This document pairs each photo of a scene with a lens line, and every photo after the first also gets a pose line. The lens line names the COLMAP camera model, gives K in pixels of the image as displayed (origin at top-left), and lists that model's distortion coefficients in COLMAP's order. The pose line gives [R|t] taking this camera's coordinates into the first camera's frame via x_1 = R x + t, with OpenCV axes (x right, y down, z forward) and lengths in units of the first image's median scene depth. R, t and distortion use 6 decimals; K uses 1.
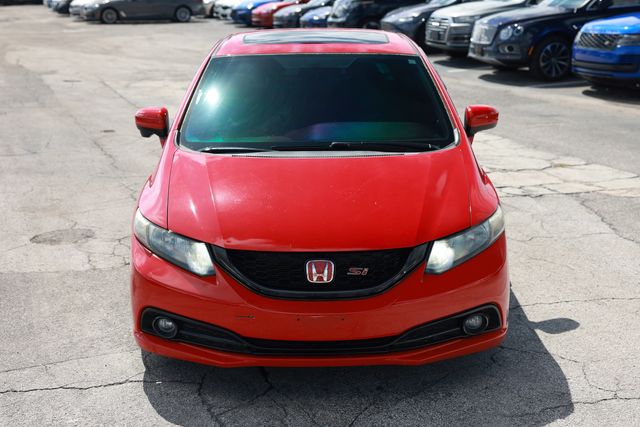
lens RADIAL K [[944.0, 0, 320.0], [0, 944.0, 213.5], [0, 0, 1]] dist [0.087718, 0.058157]
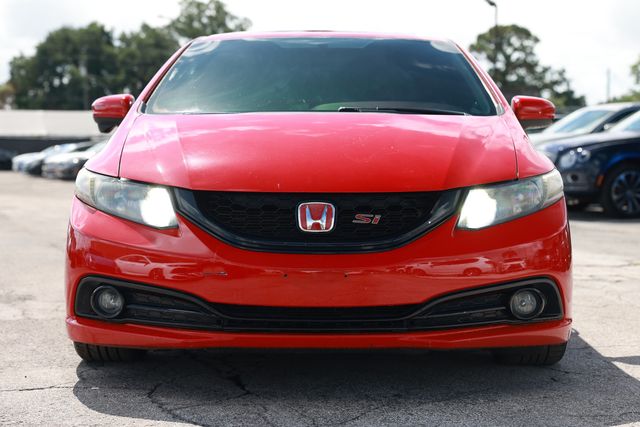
lens RADIAL K [[1156.2, 0, 320.0], [0, 1156.2, 213.5], [0, 0, 1]] dist [0.208616, -0.153362]
pose [[0.999616, 0.013746, -0.024076, 0.023368], [-0.018810, 0.974239, -0.224733, 0.247838], [0.020367, 0.225099, 0.974123, 0.095277]]
